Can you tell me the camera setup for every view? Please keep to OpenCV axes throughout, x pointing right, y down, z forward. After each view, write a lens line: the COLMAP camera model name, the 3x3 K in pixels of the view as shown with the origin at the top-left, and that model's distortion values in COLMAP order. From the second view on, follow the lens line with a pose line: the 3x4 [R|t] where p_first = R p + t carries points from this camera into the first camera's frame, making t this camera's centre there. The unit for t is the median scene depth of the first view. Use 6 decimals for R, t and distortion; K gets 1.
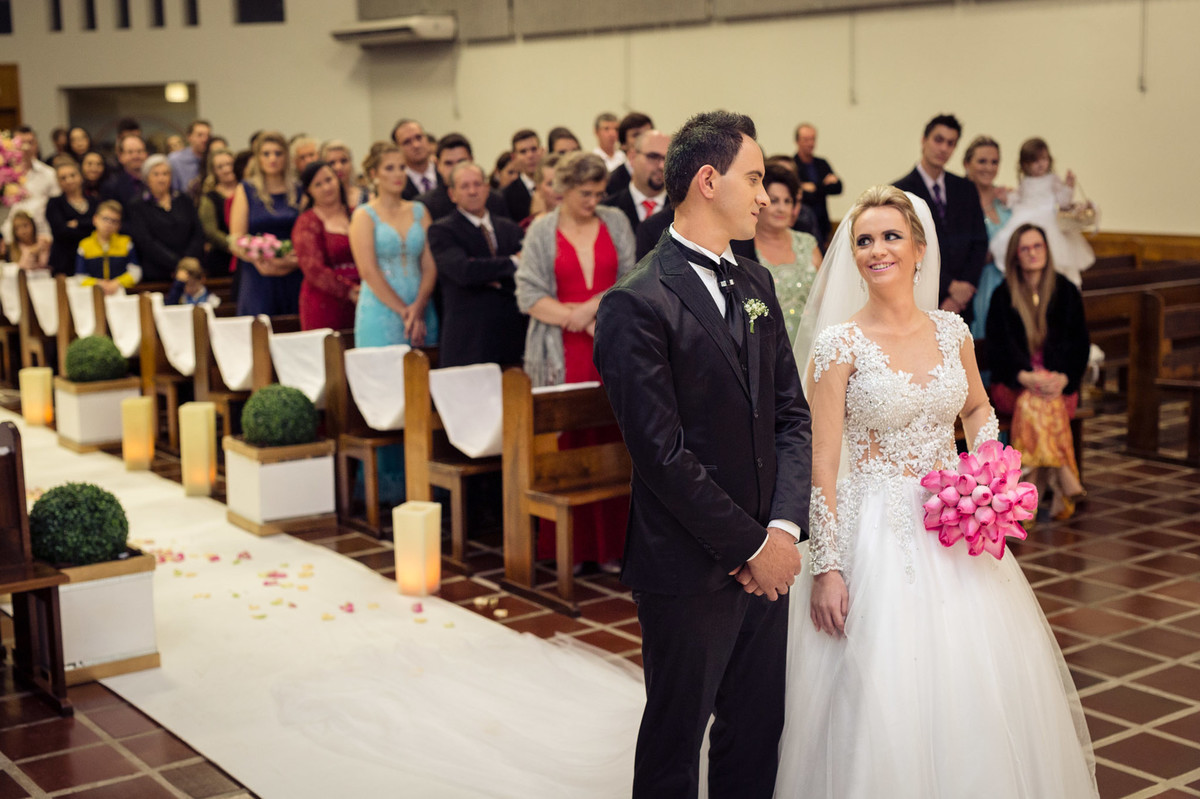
lens RADIAL K [[1718.3, 0, 603.7], [0, 1718.3, 442.4], [0, 0, 1]] dist [-0.020447, 0.437750]
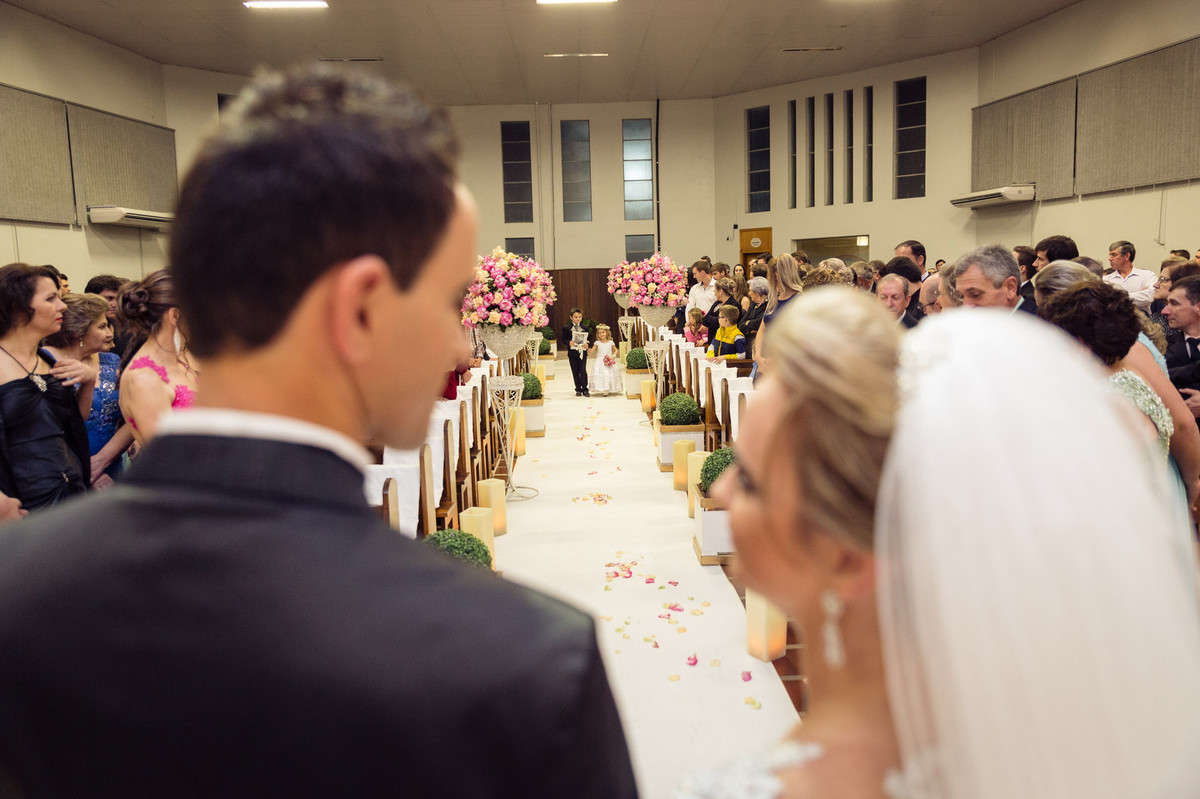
lens RADIAL K [[894.9, 0, 600.0], [0, 894.9, 399.5], [0, 0, 1]] dist [-0.001632, -0.000696]
pose [[0.835361, 0.071716, -0.545003, 0.096020], [-0.089058, 0.996012, -0.005441, -0.057369], [0.542439, 0.053082, 0.838416, 0.381374]]
